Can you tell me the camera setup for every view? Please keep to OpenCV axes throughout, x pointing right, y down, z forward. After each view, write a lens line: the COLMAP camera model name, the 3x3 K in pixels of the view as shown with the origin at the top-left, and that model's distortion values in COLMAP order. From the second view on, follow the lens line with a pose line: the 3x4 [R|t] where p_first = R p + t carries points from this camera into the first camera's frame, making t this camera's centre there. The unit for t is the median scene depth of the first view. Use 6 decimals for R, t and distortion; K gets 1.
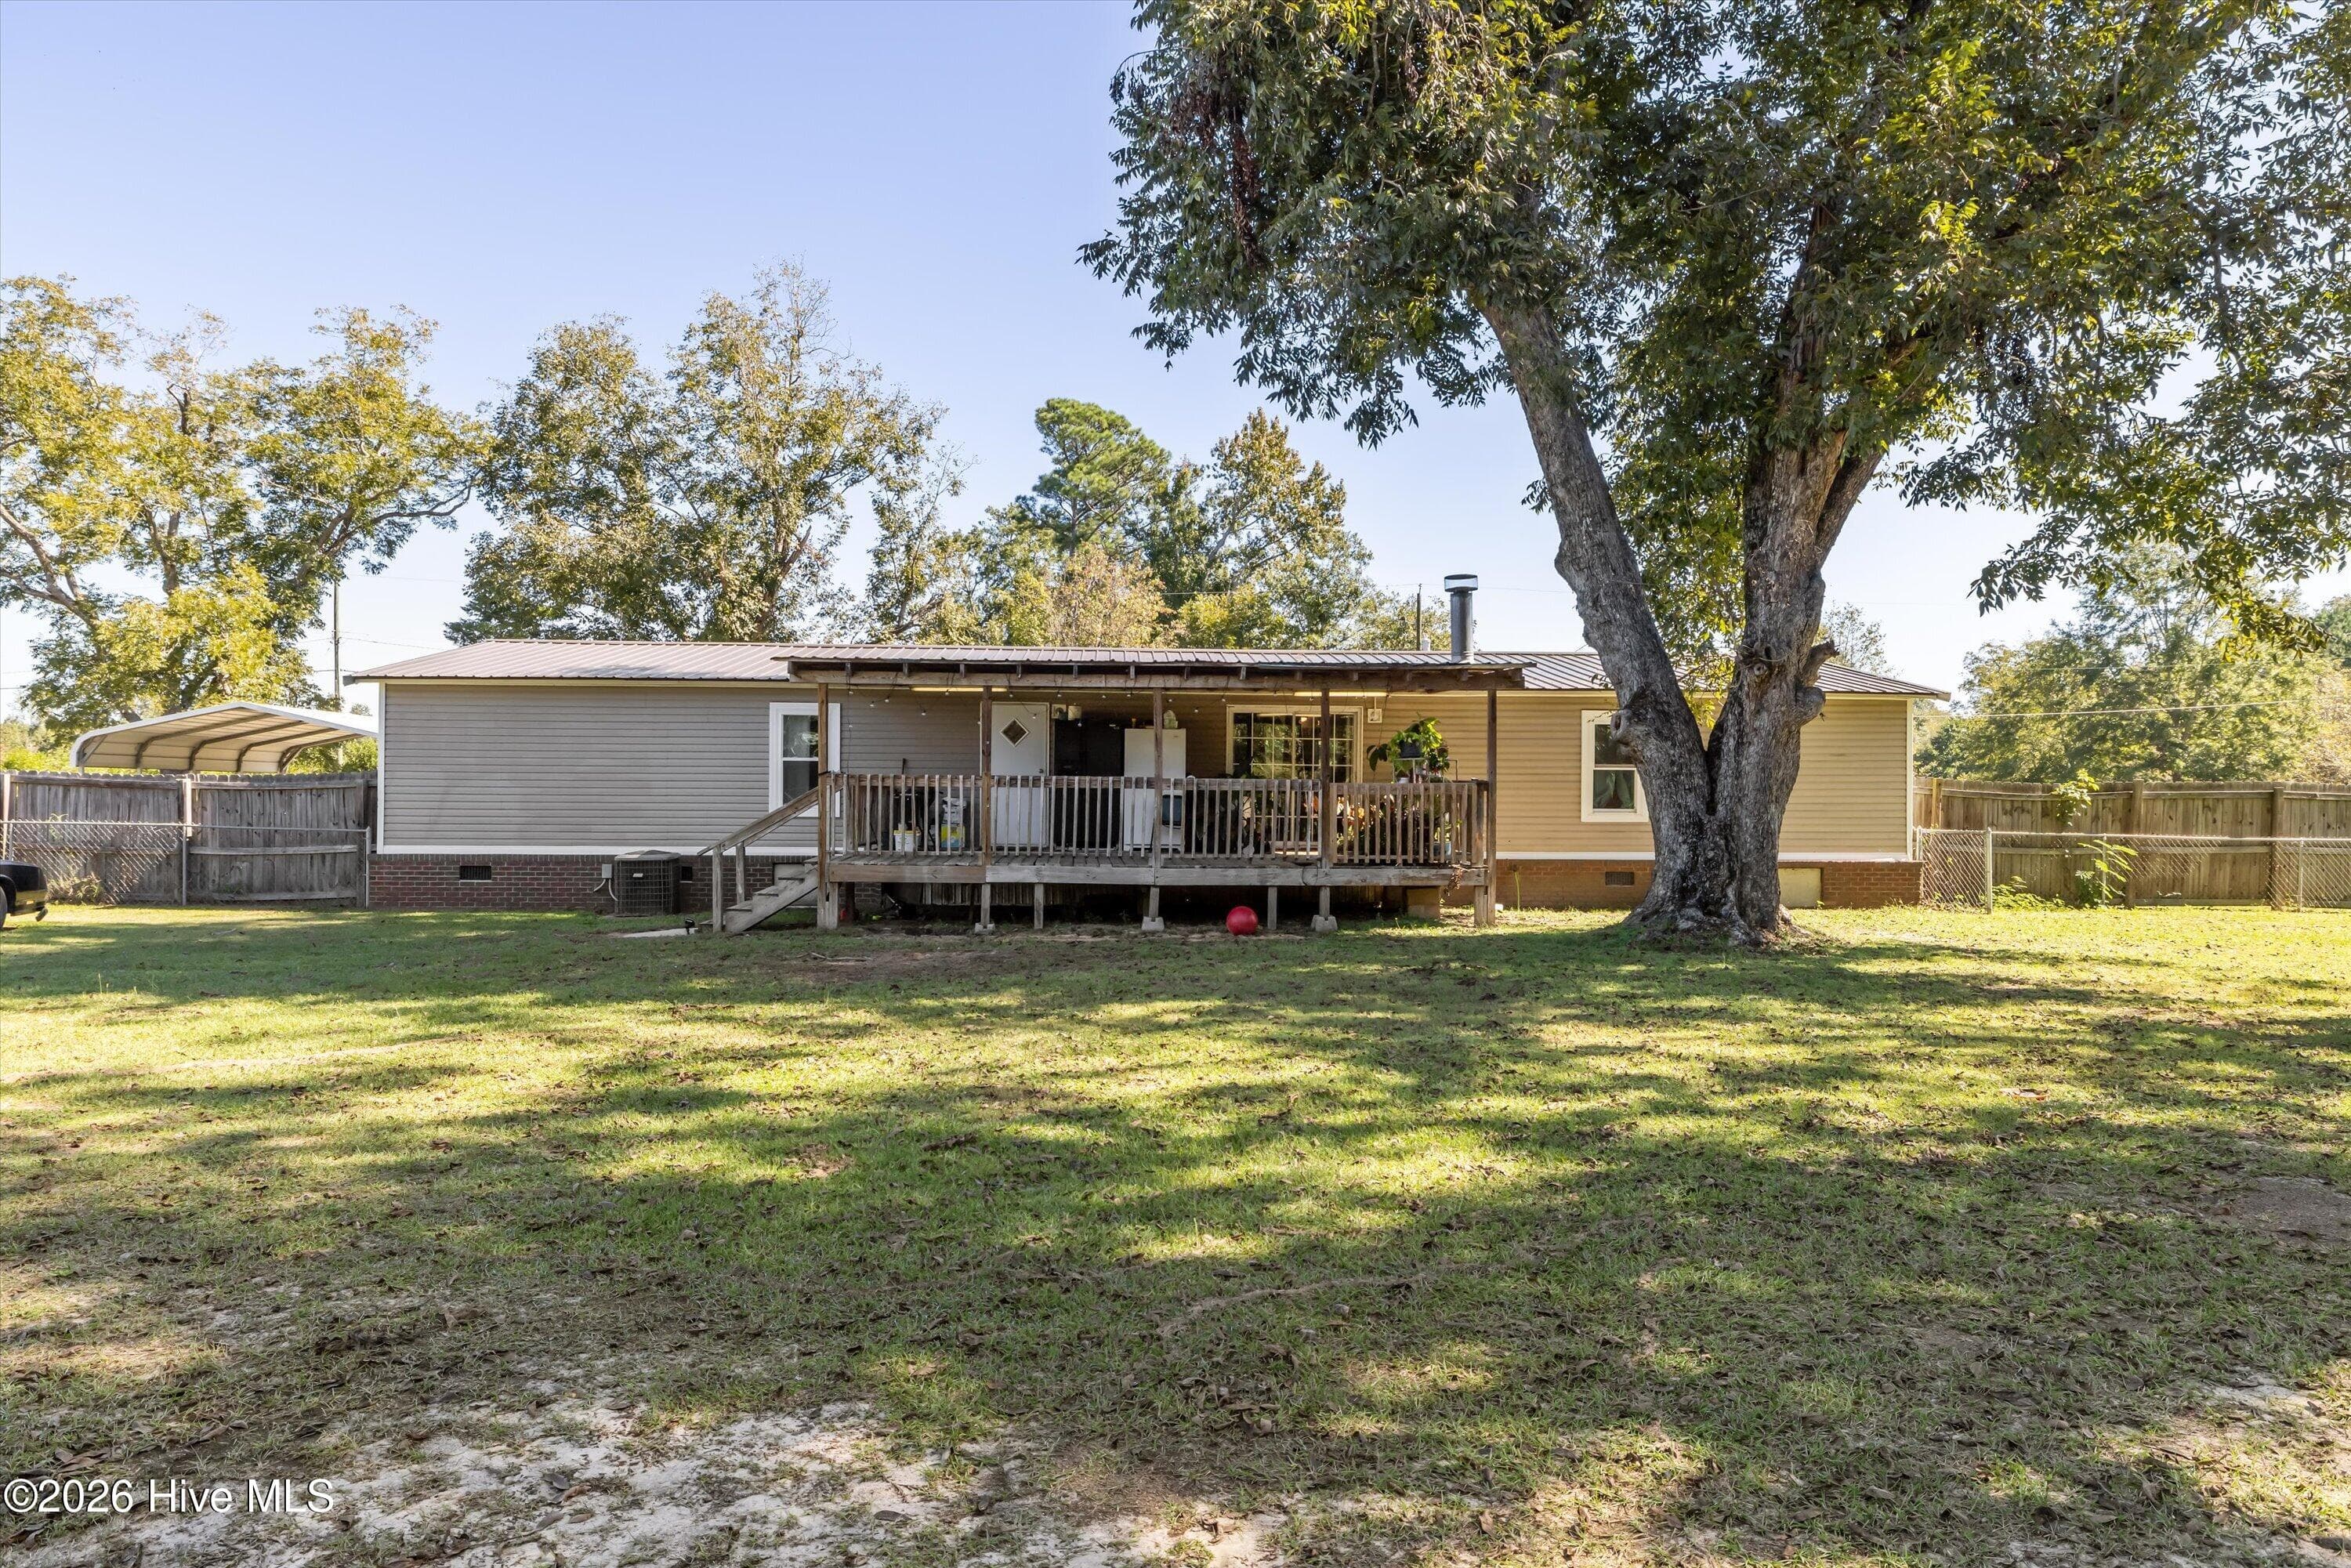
lens RADIAL K [[1494.1, 0, 1175.5], [0, 1494.1, 784.0], [0, 0, 1]] dist [0.003392, -0.005550]
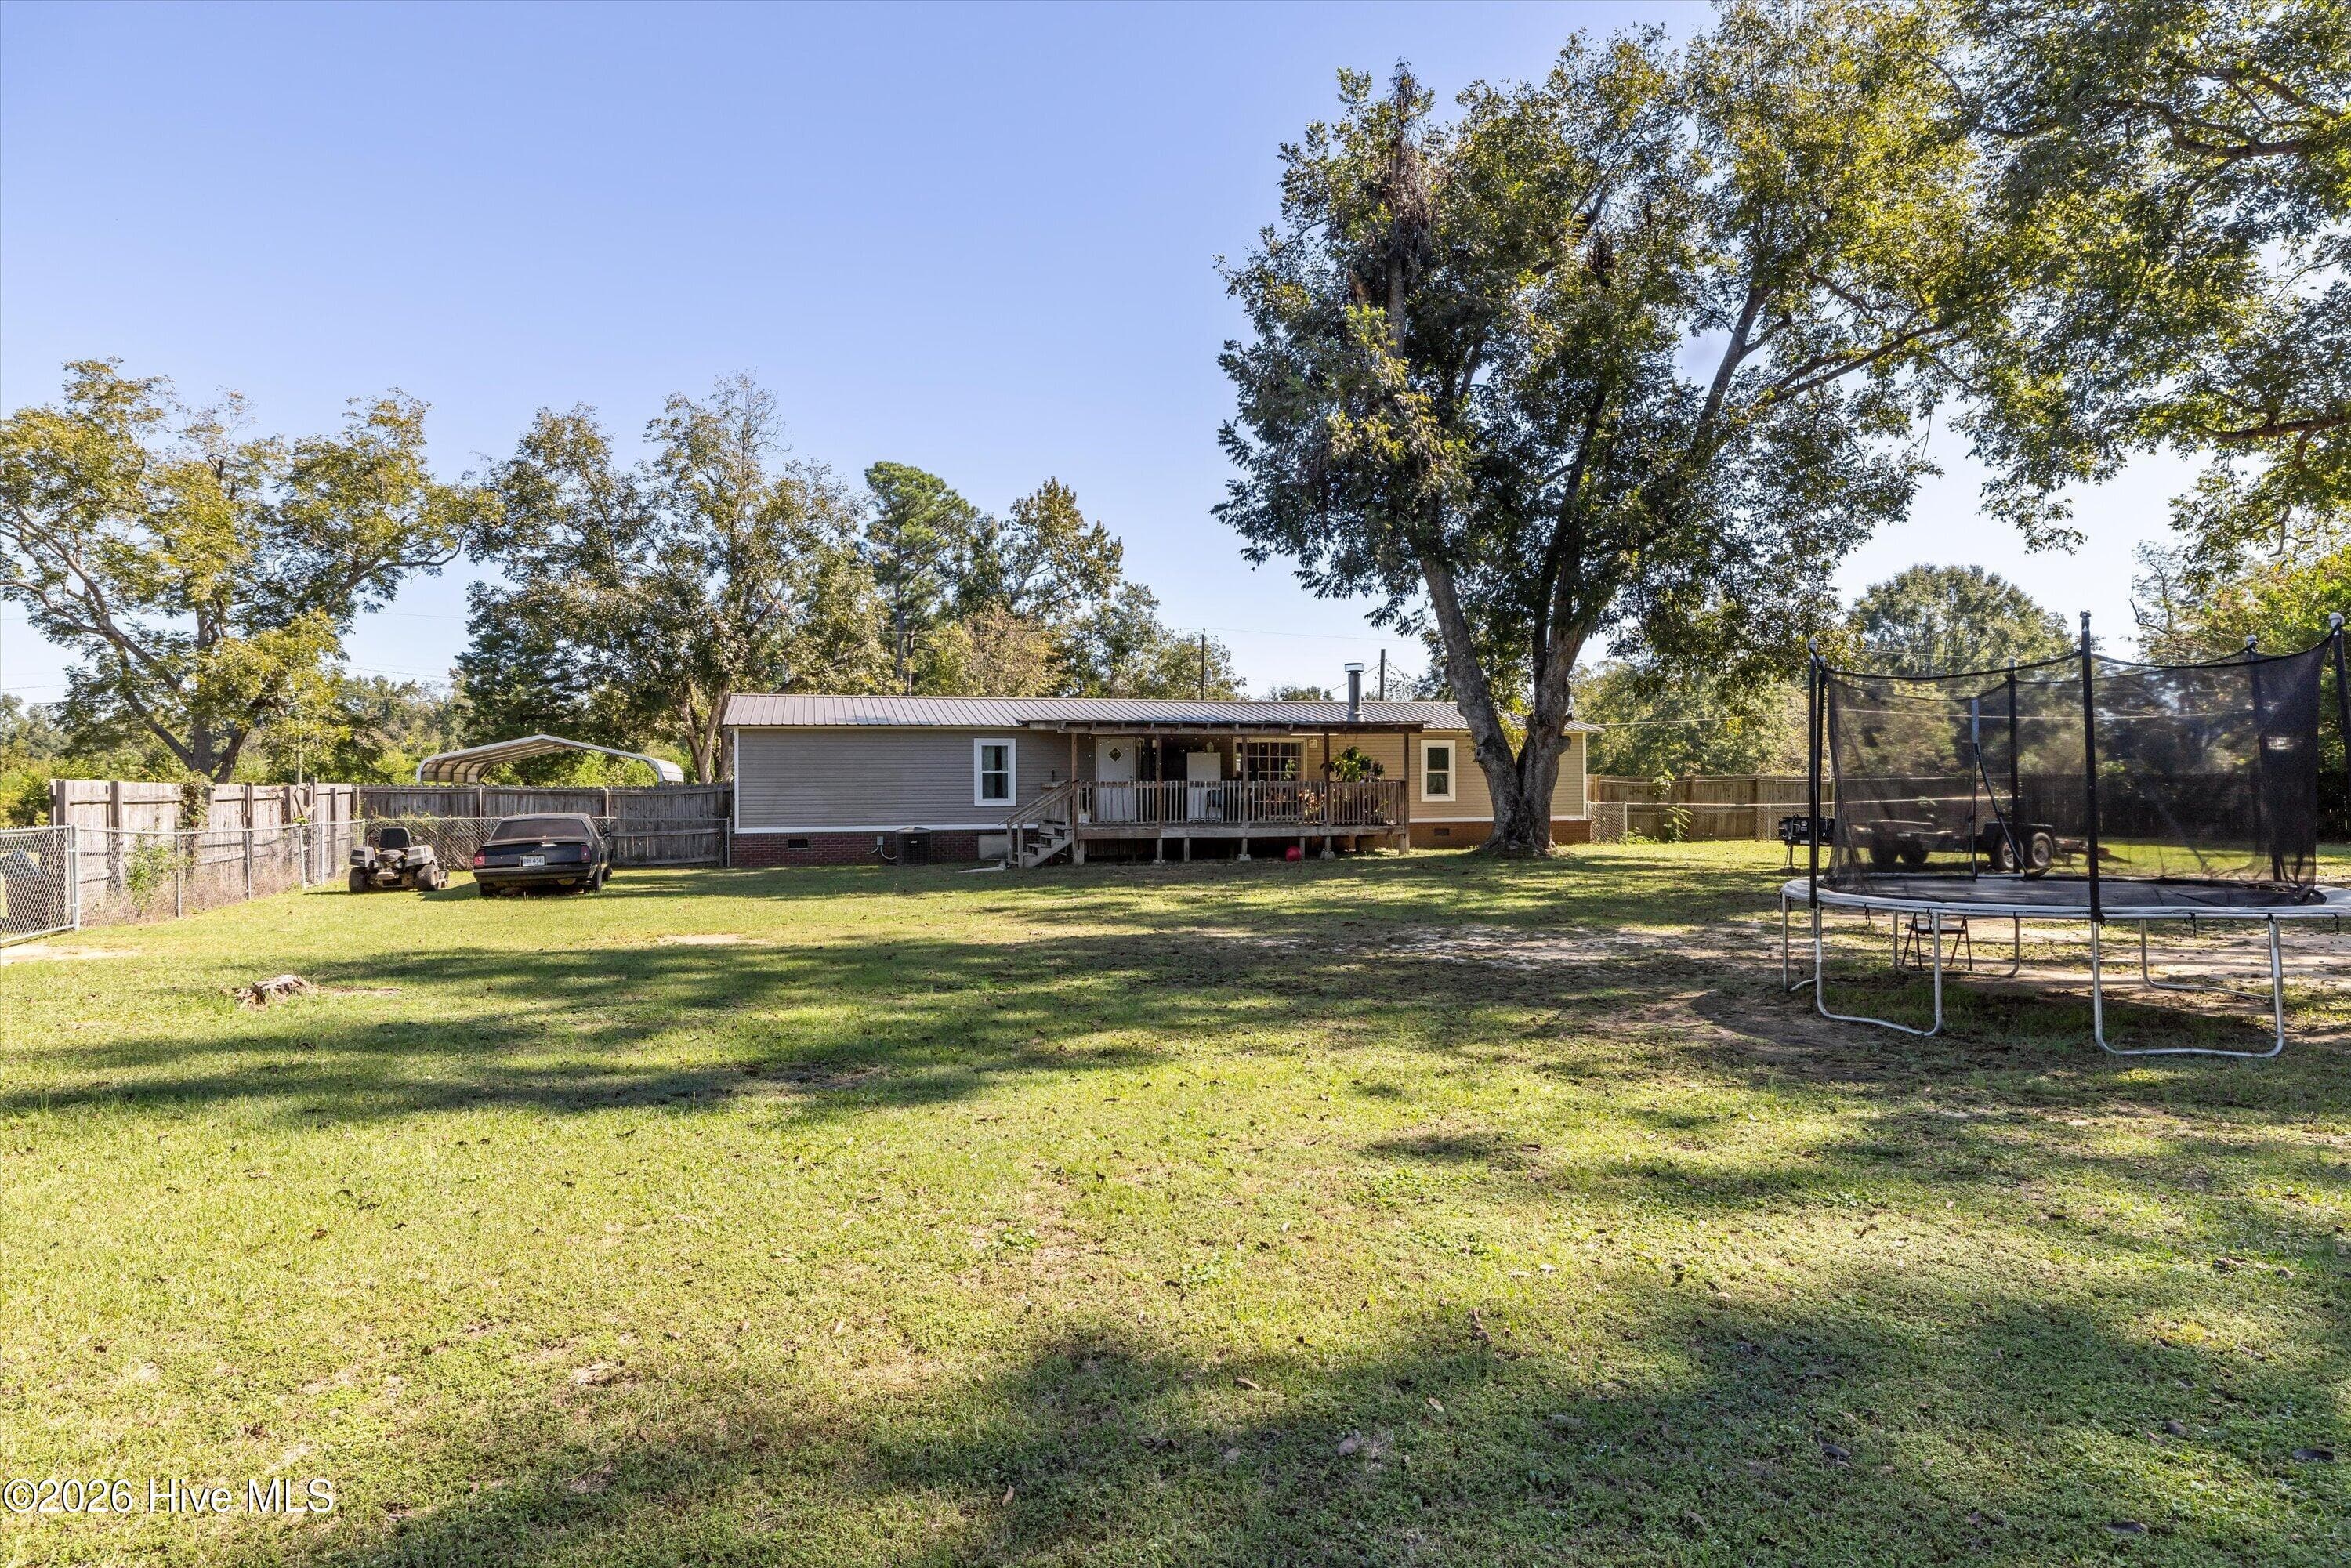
lens RADIAL K [[1494.1, 0, 1175.5], [0, 1494.1, 784.0], [0, 0, 1]] dist [0.003392, -0.005550]
pose [[0.967478, -0.013332, 0.252603, -0.238647], [0.011603, 0.999898, 0.008335, -0.007328], [-0.252689, -0.005133, 0.967534, -0.339447]]
